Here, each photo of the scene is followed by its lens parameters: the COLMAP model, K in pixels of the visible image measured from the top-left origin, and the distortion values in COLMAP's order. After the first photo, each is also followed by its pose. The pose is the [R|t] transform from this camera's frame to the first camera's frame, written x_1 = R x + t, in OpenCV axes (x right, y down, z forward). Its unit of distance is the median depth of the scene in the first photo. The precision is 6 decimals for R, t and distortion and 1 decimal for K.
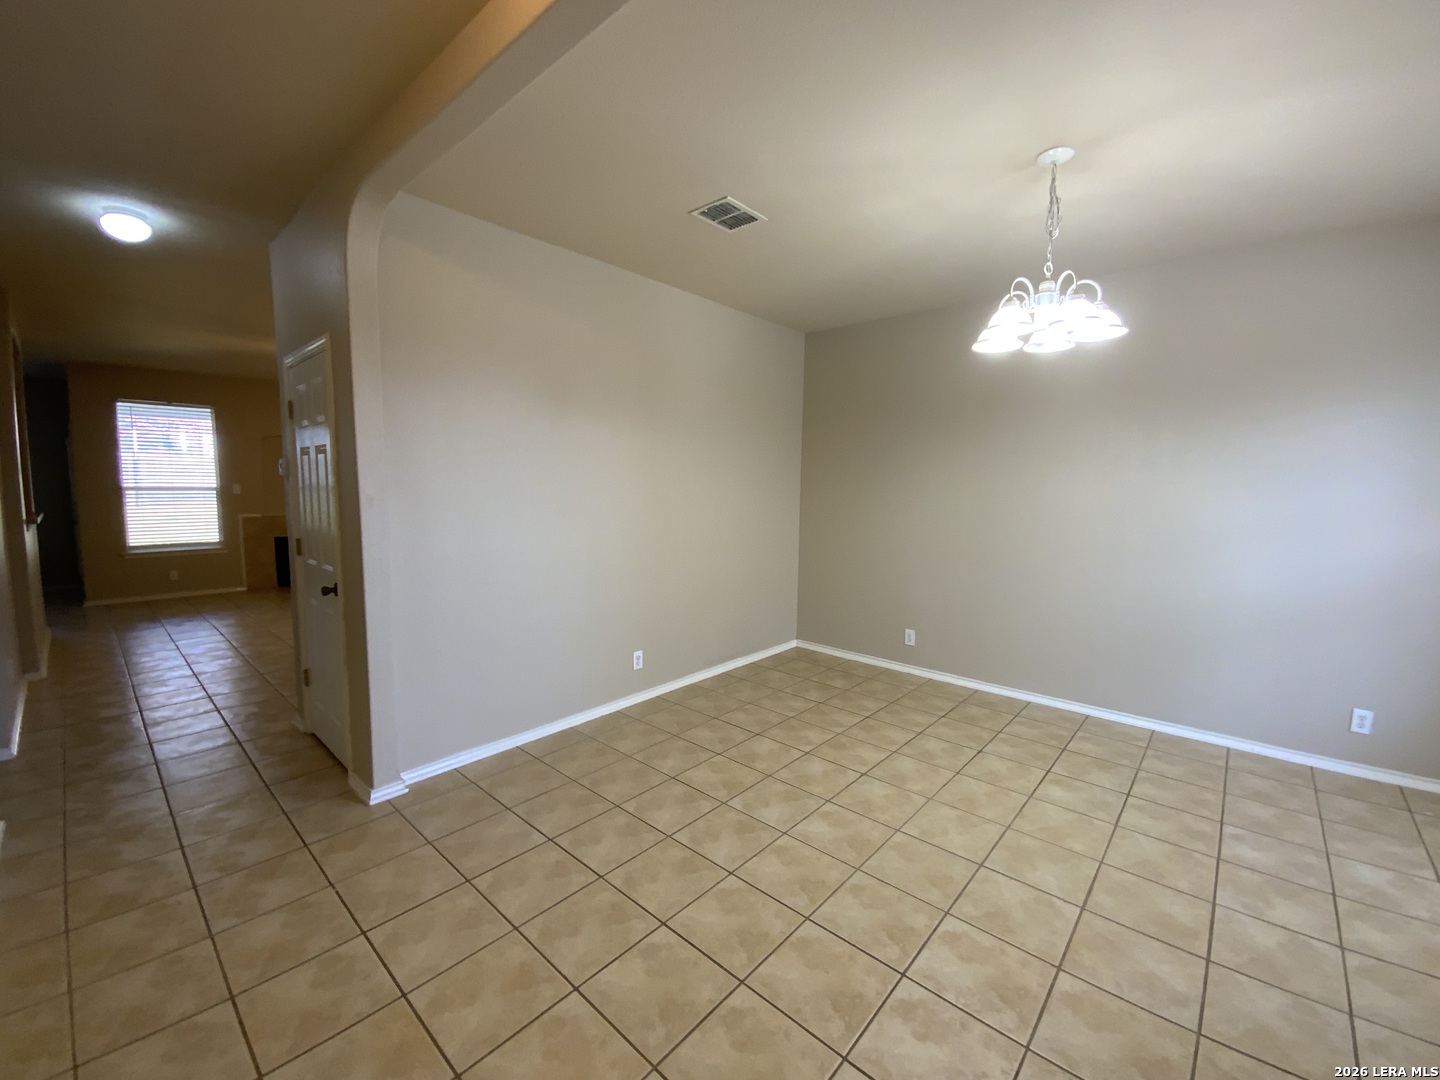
lens RADIAL K [[585.1, 0, 721.4], [0, 585.1, 542.1], [0, 0, 1]] dist [0.021923, -0.019096]
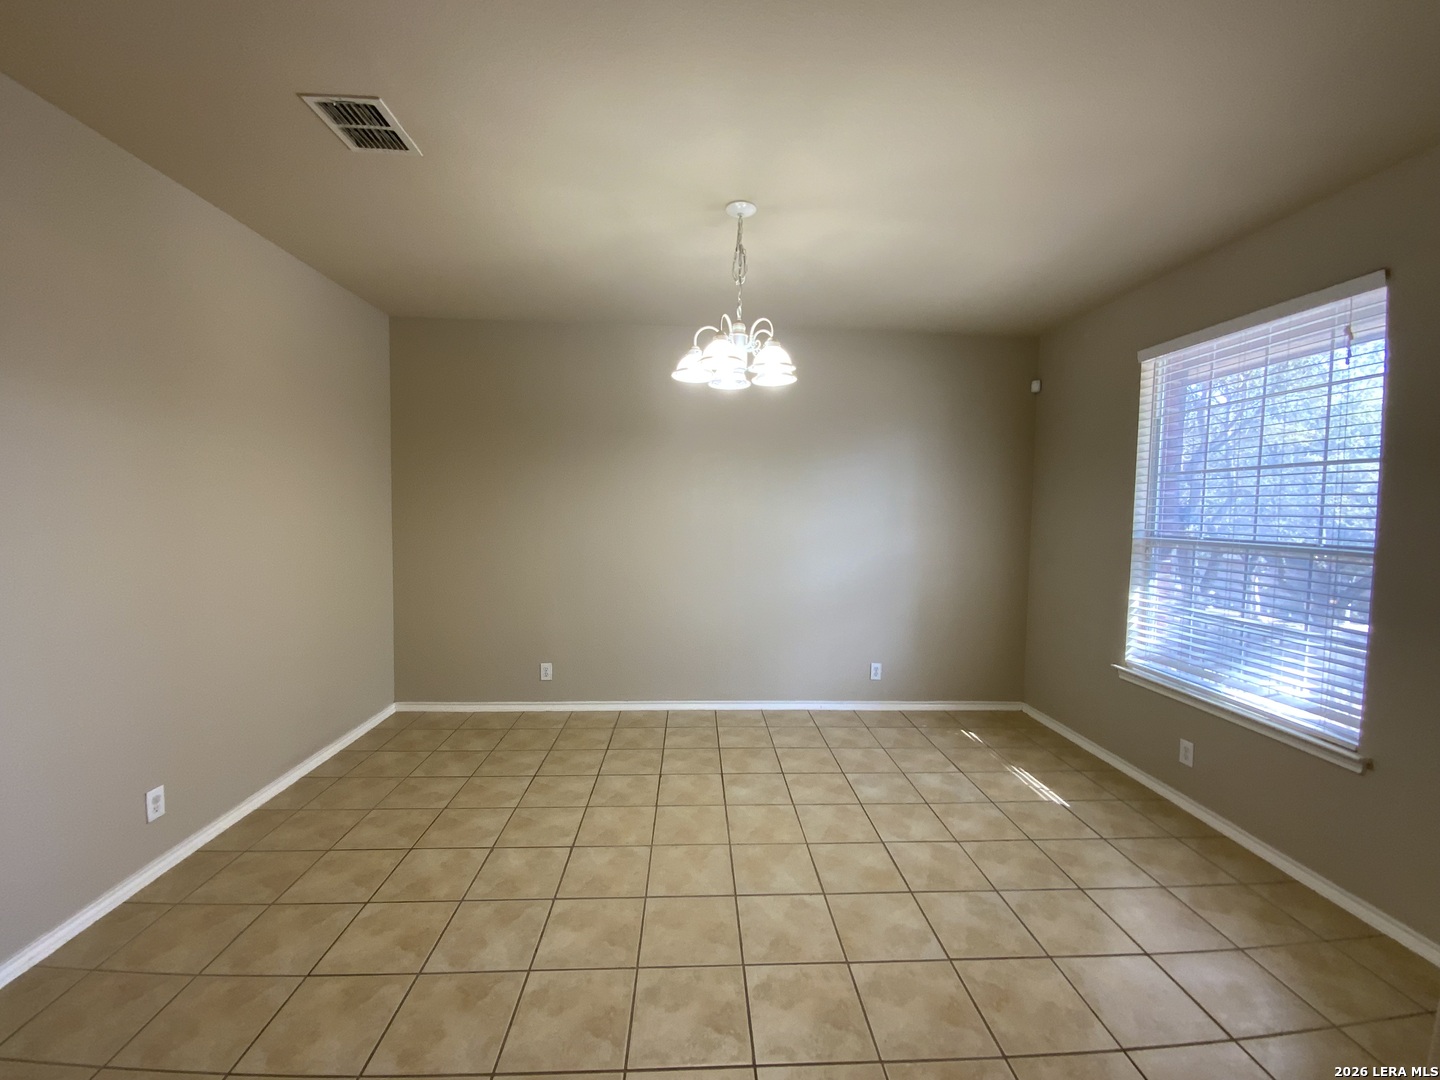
lens RADIAL K [[585.1, 0, 721.4], [0, 585.1, 542.1], [0, 0, 1]] dist [0.021923, -0.019096]
pose [[0.707180, -0.040654, 0.705863, -0.187640], [0.060508, 0.998163, -0.003132, -0.031997], [-0.704439, 0.044925, 0.708341, 0.216136]]
